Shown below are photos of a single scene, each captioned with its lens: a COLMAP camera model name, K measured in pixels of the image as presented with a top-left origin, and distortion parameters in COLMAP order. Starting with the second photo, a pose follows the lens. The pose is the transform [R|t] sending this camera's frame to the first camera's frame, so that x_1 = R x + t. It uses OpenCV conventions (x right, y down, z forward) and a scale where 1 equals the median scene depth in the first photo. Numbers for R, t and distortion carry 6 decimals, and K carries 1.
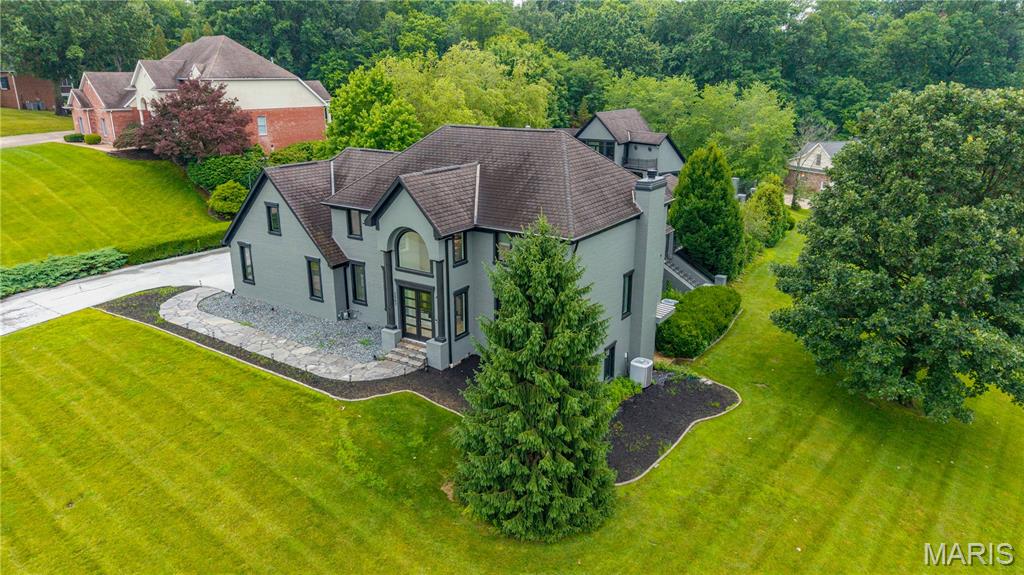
lens RADIAL K [[665.7, 0, 512.0], [0, 665.7, 287.5], [0, 0, 1]] dist [0.006437, 0.000907]
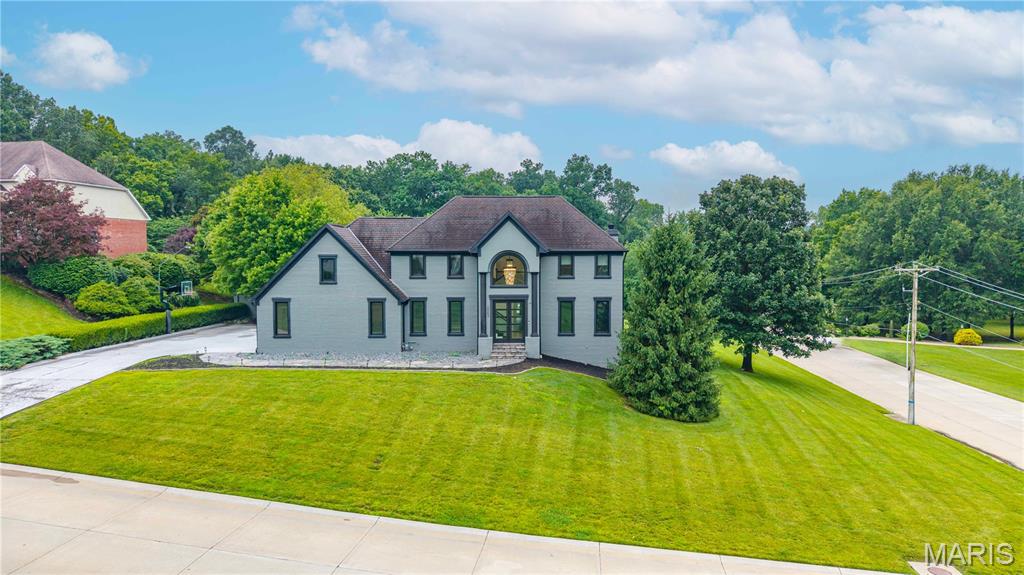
lens RADIAL K [[665.7, 0, 512.0], [0, 665.7, 287.5], [0, 0, 1]] dist [0.006437, 0.000907]
pose [[0.847208, -0.030207, 0.530402, -0.697179], [0.162536, 0.965247, -0.204646, 0.206431], [-0.505788, 0.259587, 0.822675, -0.063621]]
